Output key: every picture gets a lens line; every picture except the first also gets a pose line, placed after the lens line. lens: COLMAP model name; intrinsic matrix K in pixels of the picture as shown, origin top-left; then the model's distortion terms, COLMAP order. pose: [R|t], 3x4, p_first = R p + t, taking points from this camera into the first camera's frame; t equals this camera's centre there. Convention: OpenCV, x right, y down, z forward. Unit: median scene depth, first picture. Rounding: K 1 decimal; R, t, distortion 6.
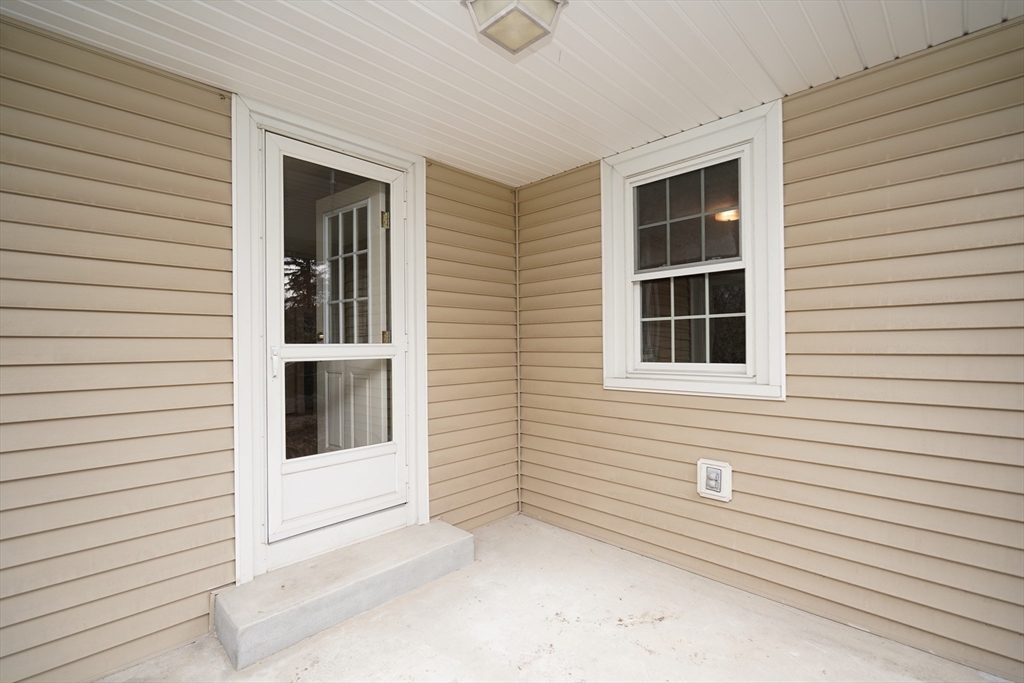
lens RADIAL K [[467.2, 0, 519.8], [0, 467.2, 345.7], [0, 0, 1]] dist [-0.001884, 0.000154]
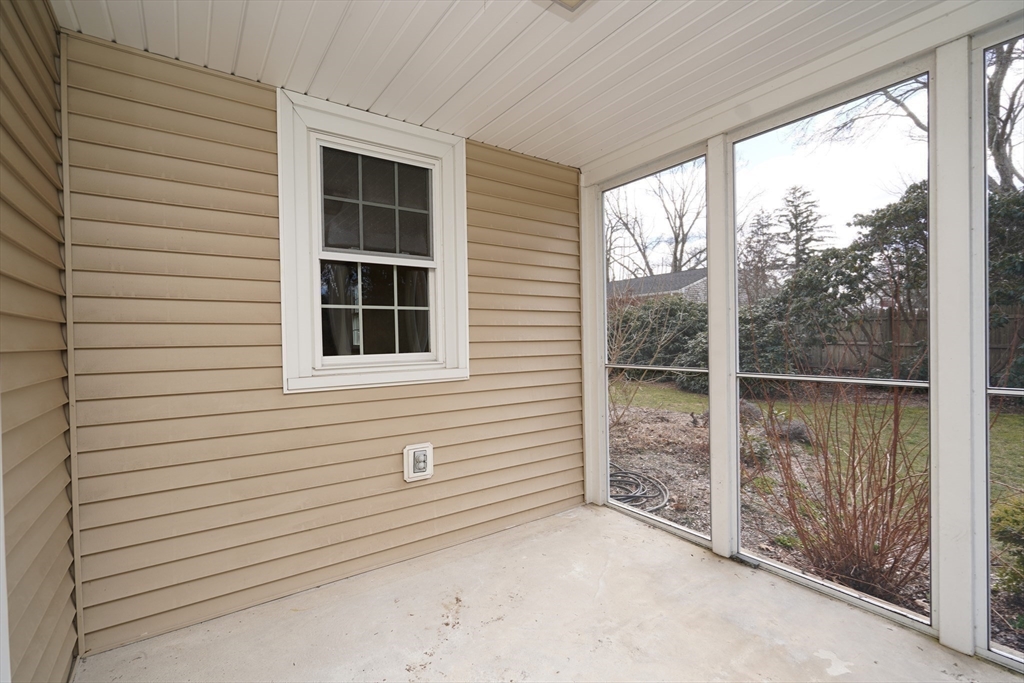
lens RADIAL K [[467.2, 0, 521.0], [0, 467.2, 338.3], [0, 0, 1]] dist [-0.001884, 0.000154]
pose [[0.167429, -0.004631, 0.985873, -0.583104], [0.005866, 0.999976, 0.003701, 0.002364], [-0.985867, 0.005163, 0.167452, 0.578524]]
